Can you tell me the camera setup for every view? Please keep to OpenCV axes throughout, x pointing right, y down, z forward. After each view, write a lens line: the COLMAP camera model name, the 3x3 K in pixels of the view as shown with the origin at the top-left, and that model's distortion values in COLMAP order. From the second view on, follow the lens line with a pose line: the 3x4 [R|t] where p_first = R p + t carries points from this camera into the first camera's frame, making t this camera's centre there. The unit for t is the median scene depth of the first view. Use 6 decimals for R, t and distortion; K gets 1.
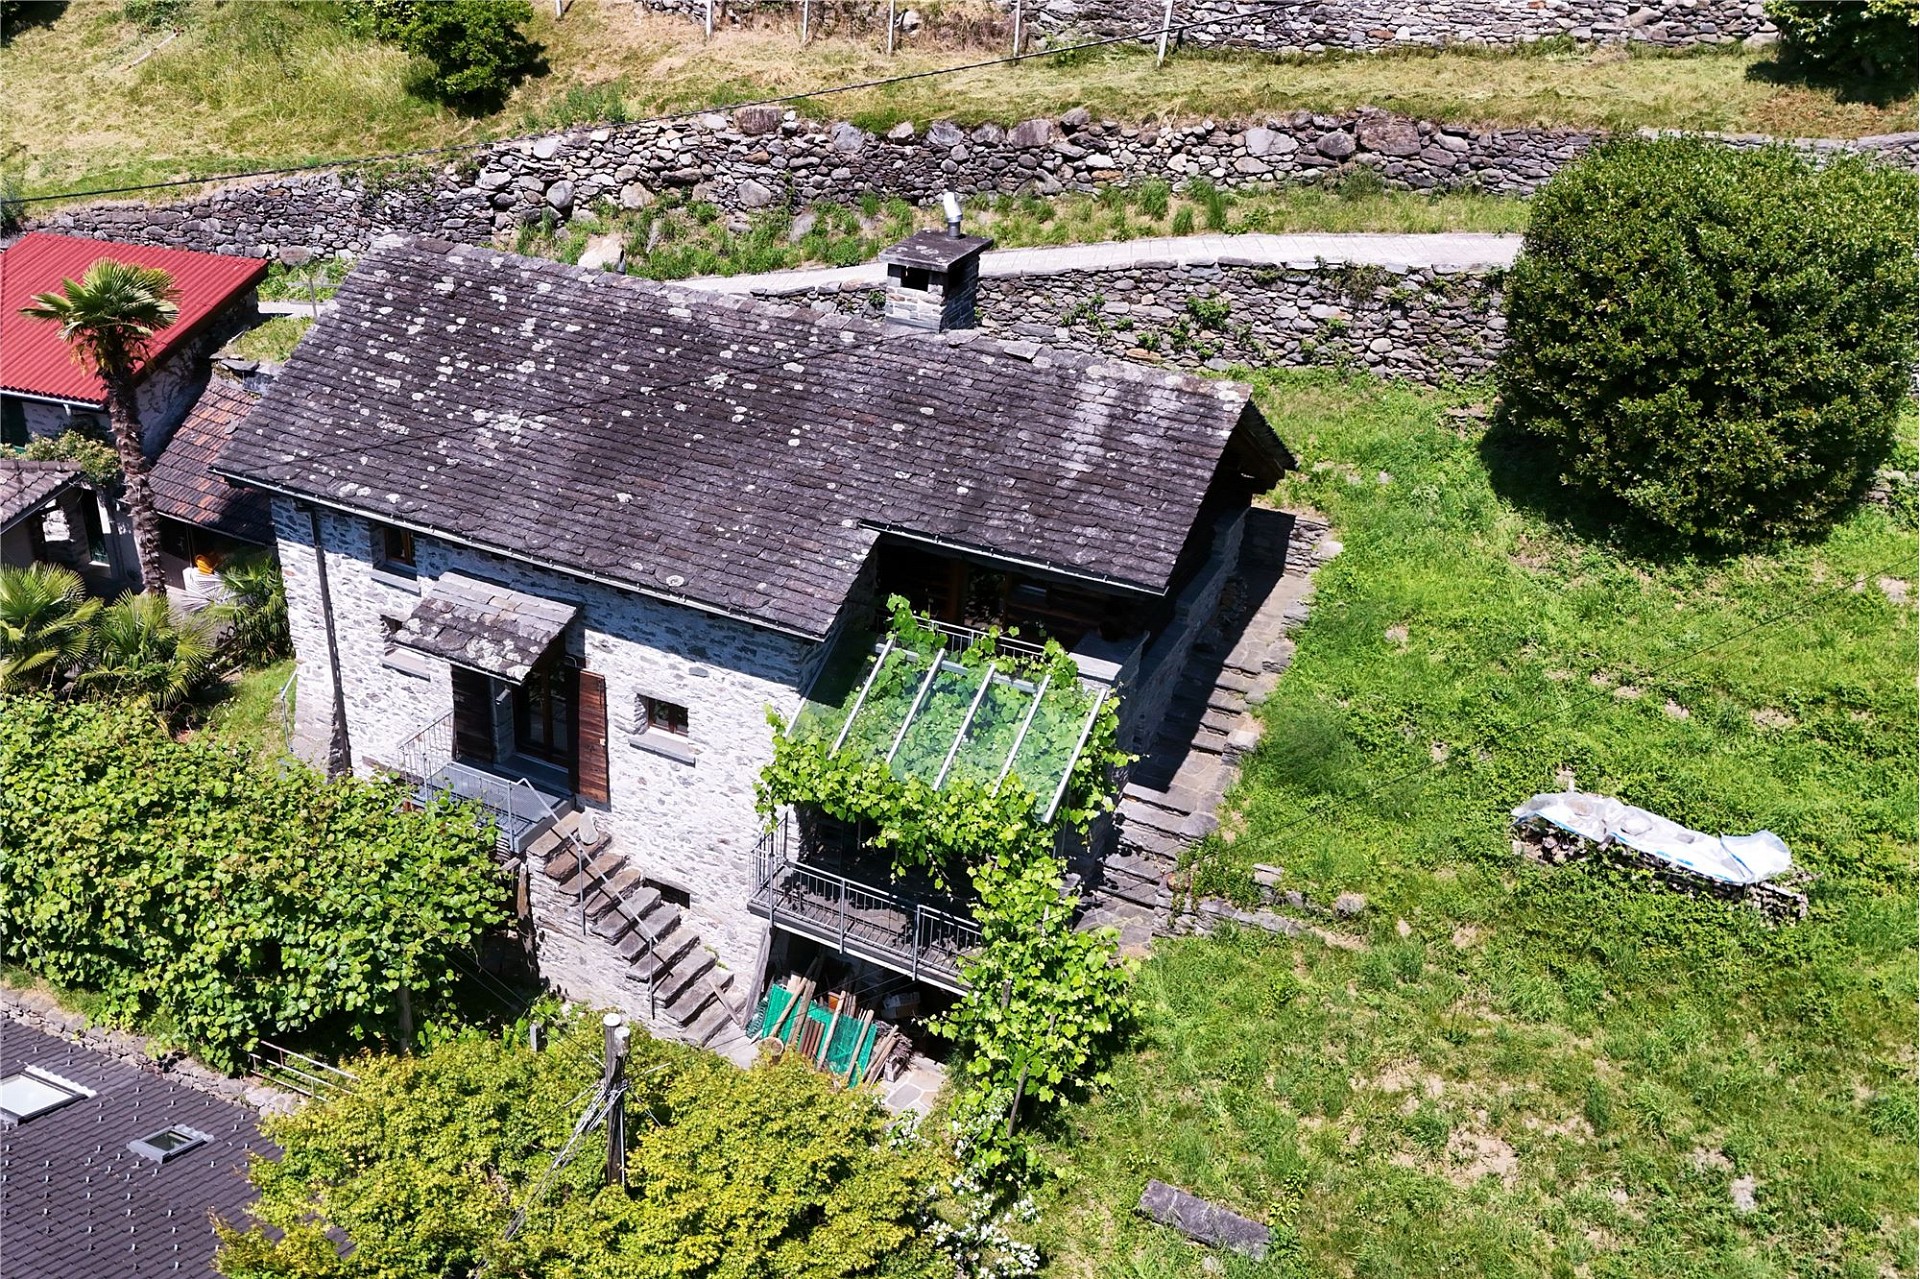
lens RADIAL K [[1863.5, 0, 672.7], [0, 1863.5, 687.5], [0, 0, 1]] dist [0.065232, -0.058203]
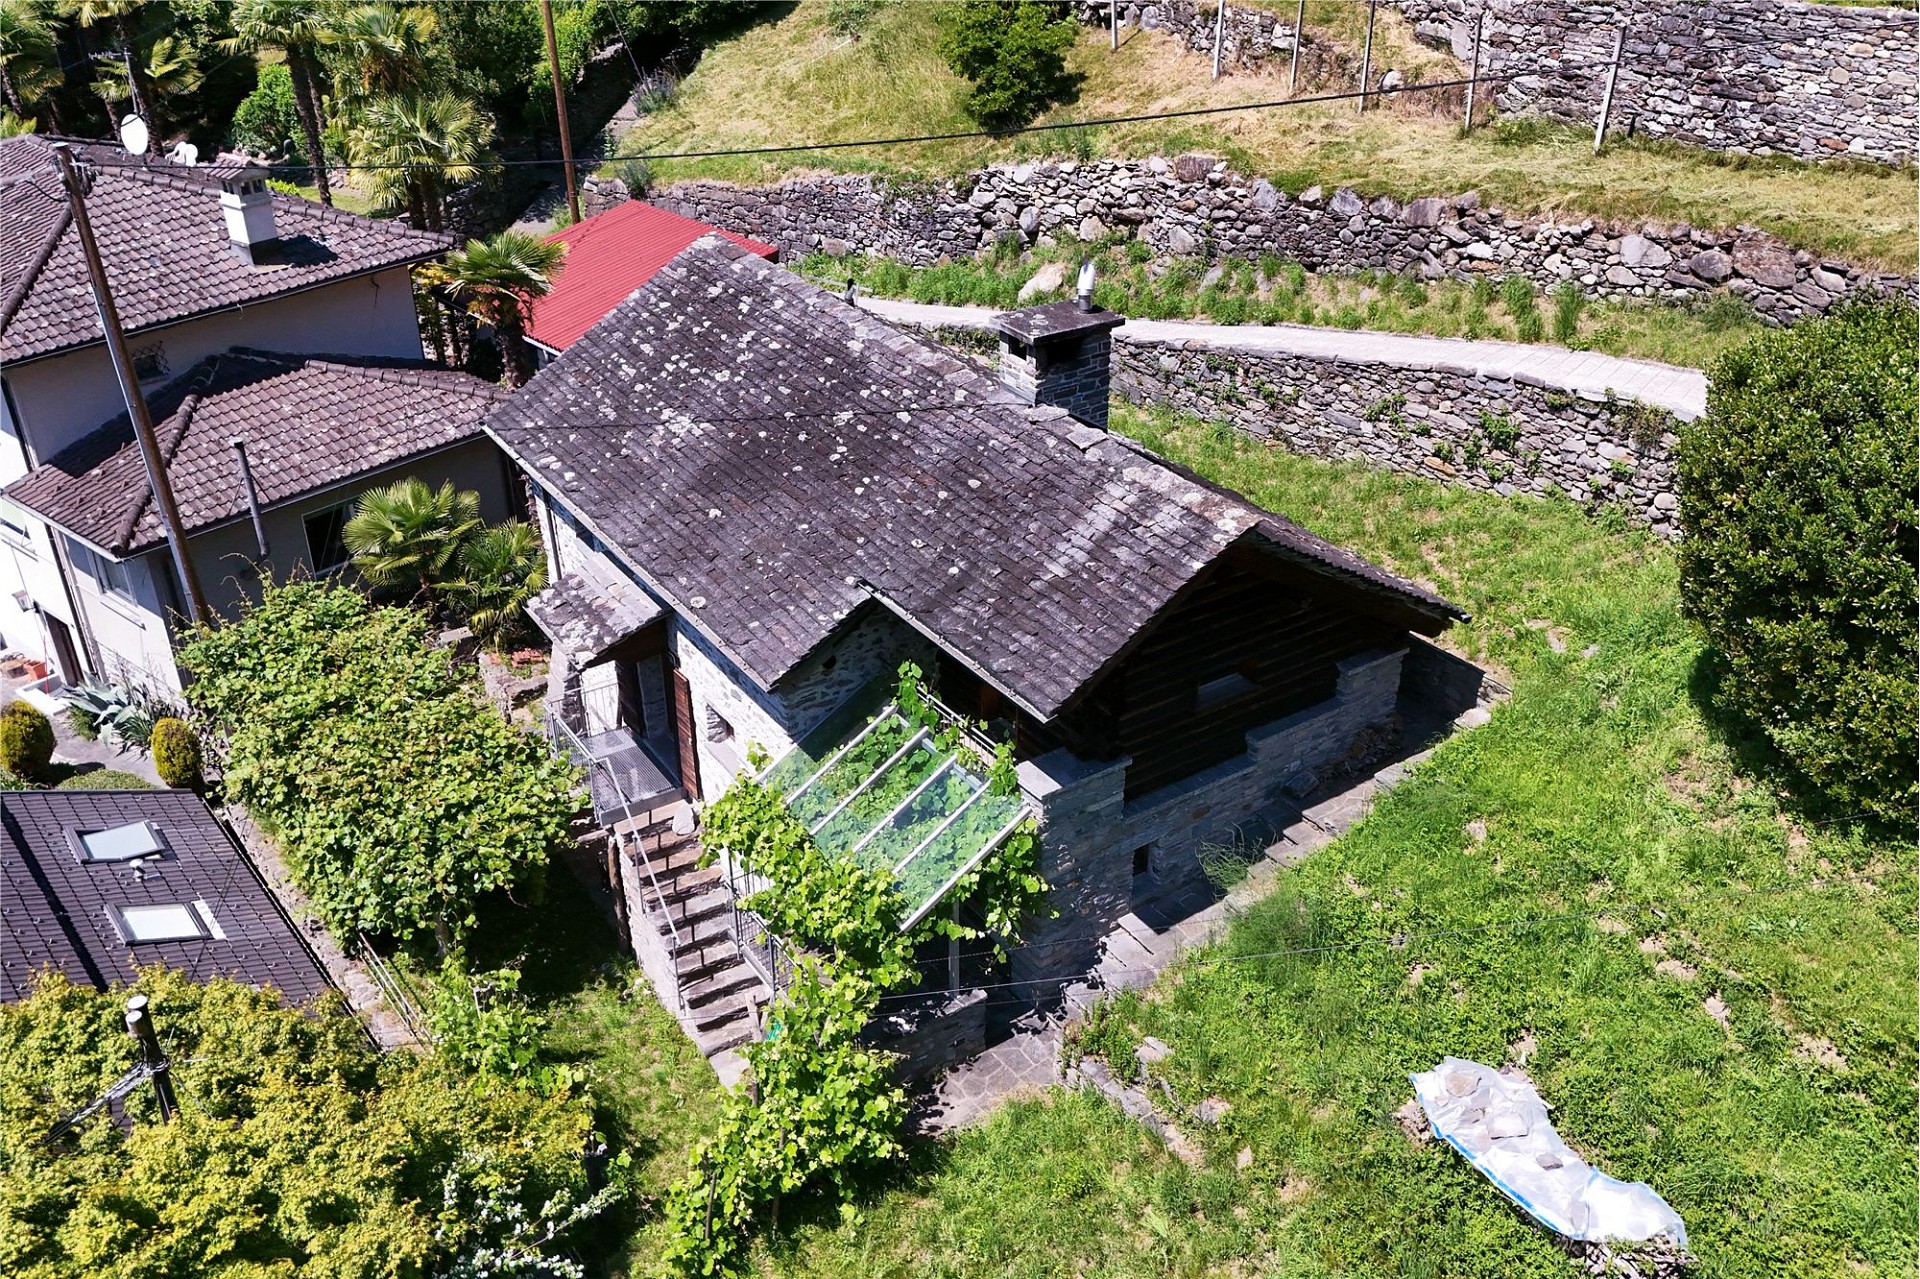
lens RADIAL K [[1686.6, 0, 960.0], [0, 1686.6, 639.5], [0, 0, 1]] dist [0.067103, -0.056344]
pose [[0.905850, 0.207327, -0.369393, 0.360683], [-0.206862, 0.977496, 0.041352, -0.079830], [0.369653, 0.038954, 0.928353, 0.147912]]
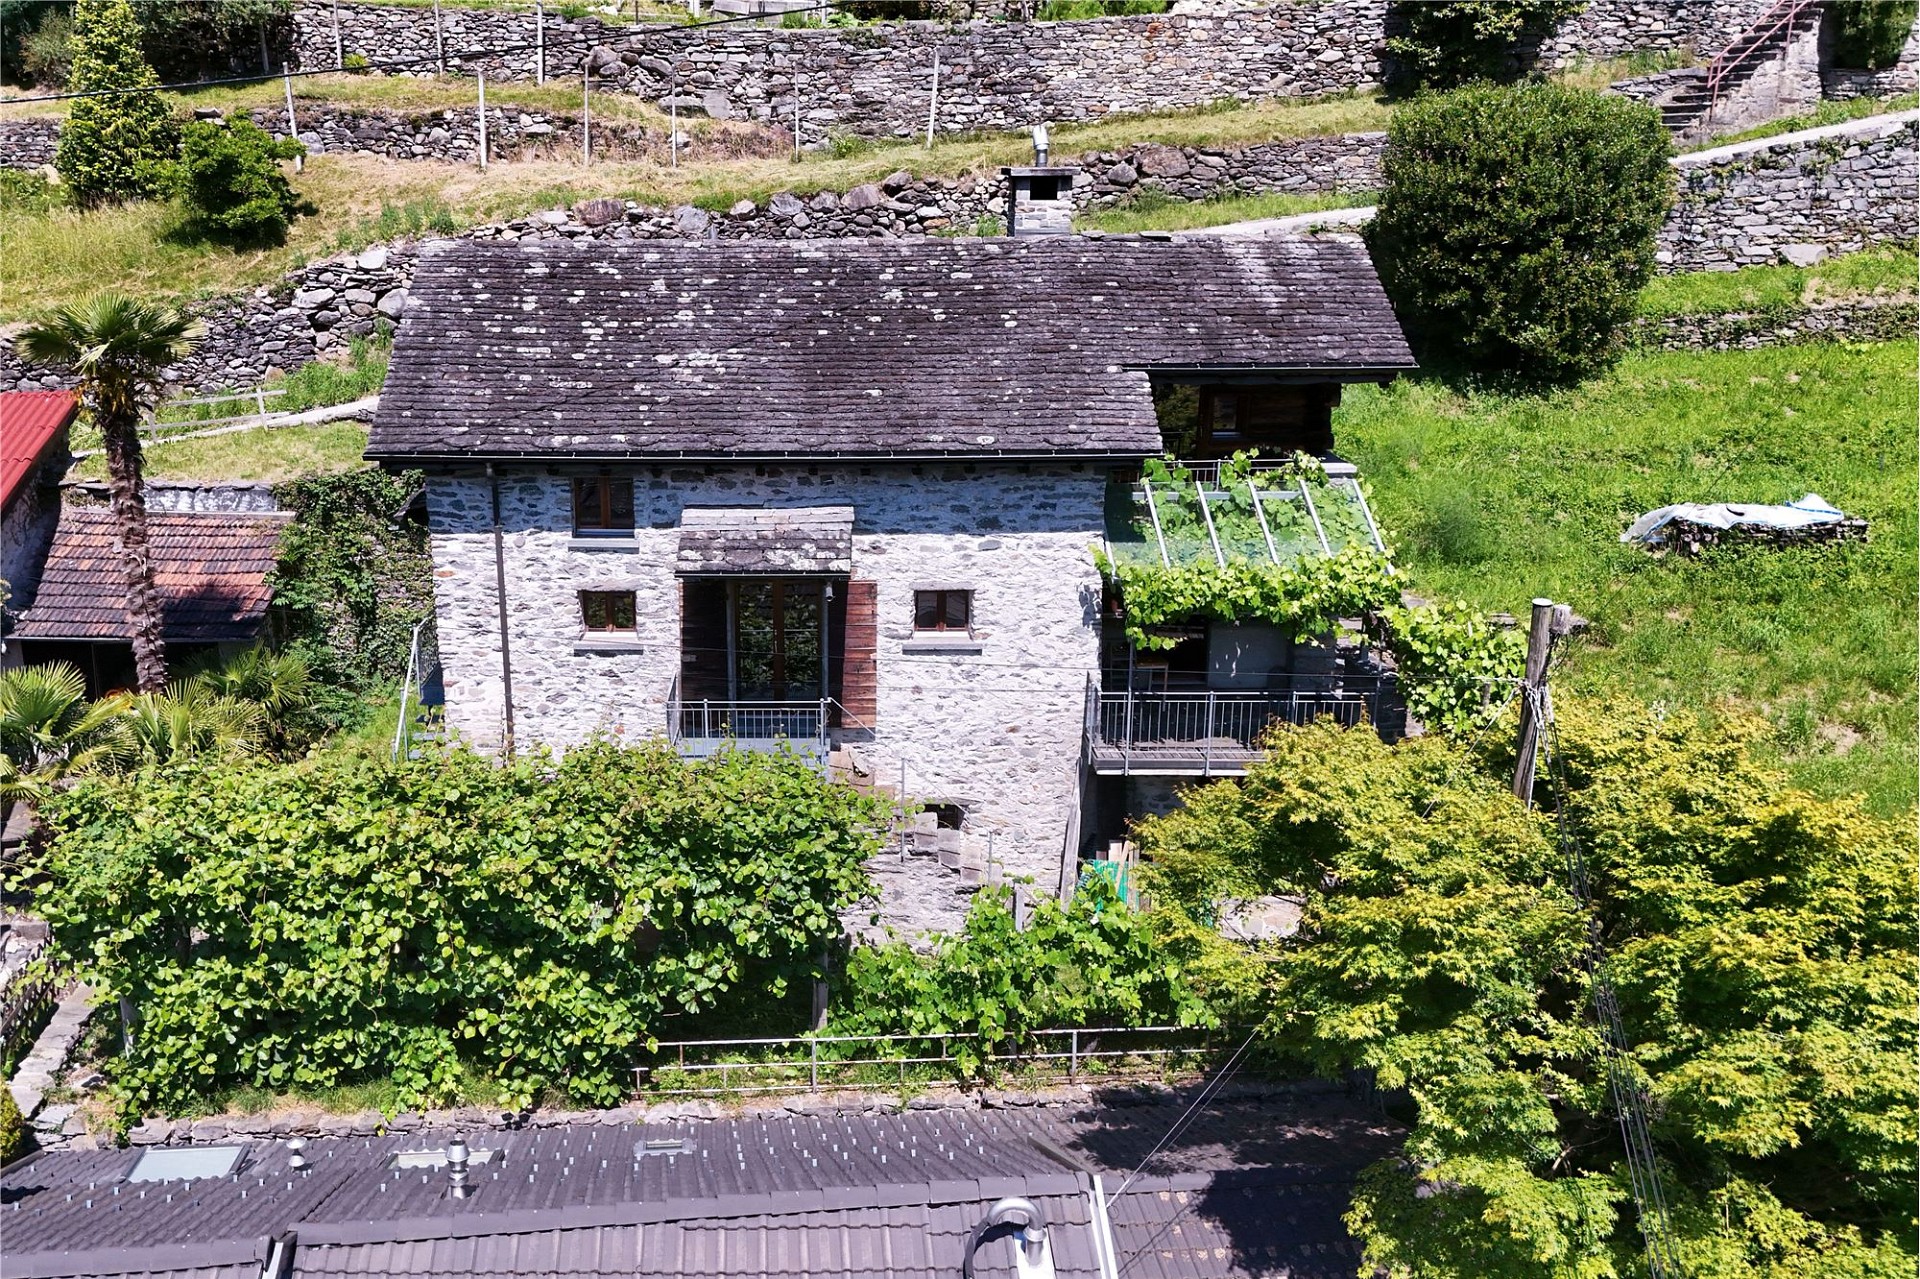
lens RADIAL K [[1702.8, 0, 788.1], [0, 1702.8, 643.4], [0, 0, 1]] dist [0.096092, -0.118824]
pose [[0.859558, -0.142504, 0.490768, -0.421748], [0.251849, 0.953741, -0.164165, 0.129843], [-0.444671, 0.264709, 0.855685, 0.217487]]
